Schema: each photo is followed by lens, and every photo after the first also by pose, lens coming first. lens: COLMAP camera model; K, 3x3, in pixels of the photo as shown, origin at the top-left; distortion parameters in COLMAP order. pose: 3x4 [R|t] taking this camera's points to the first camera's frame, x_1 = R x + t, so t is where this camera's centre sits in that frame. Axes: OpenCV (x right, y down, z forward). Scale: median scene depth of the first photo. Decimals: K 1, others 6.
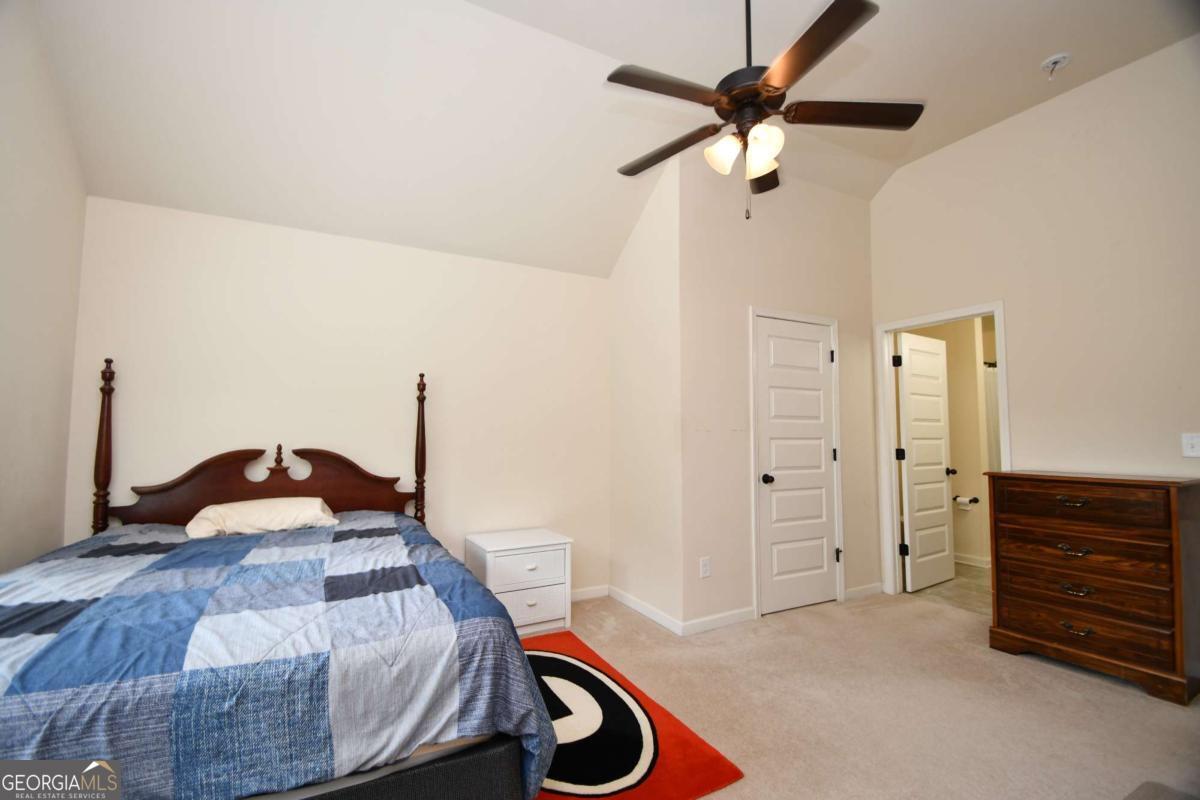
lens RADIAL K [[521.6, 0, 588.7], [0, 521.6, 401.7], [0, 0, 1]] dist [0.011289, -0.016570]
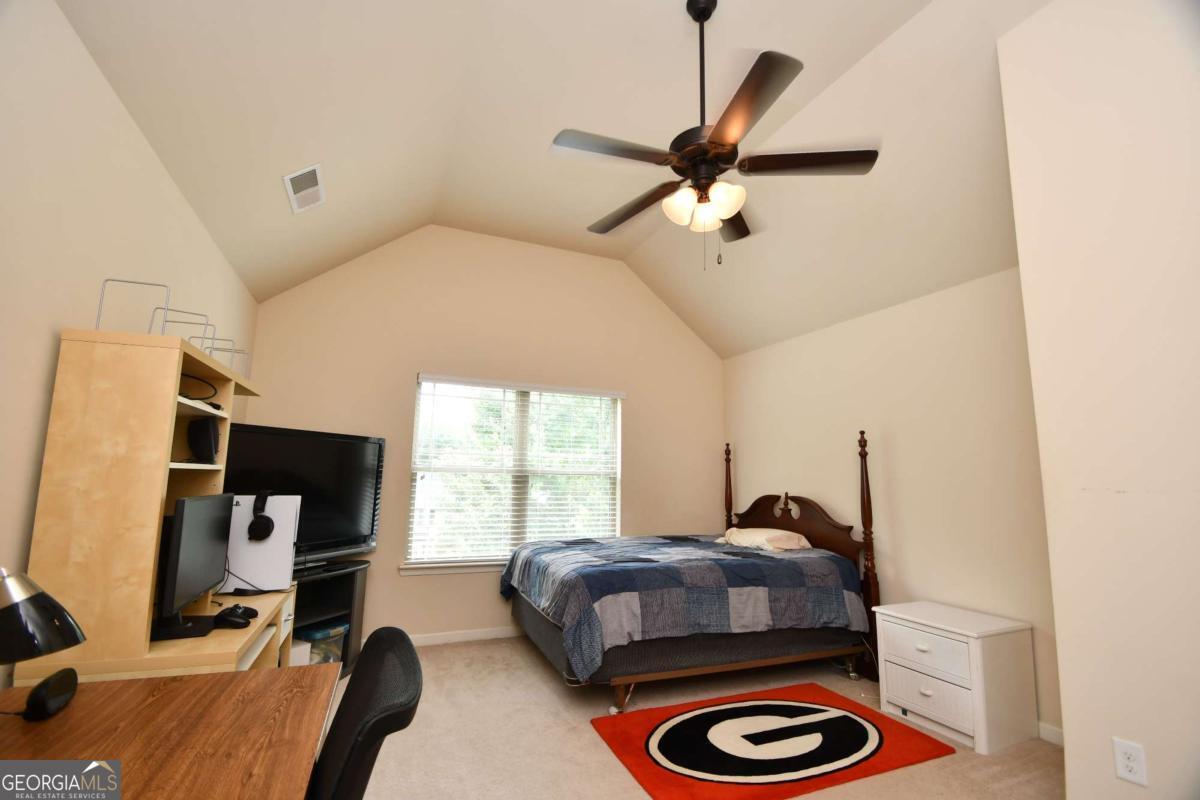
lens RADIAL K [[521.6, 0, 588.7], [0, 521.6, 401.7], [0, 0, 1]] dist [0.011289, -0.016570]
pose [[-0.099951, -0.143497, -0.984590, 0.843393], [0.048206, 0.987685, -0.148842, 0.021651], [0.993824, -0.062340, -0.091803, 0.567181]]
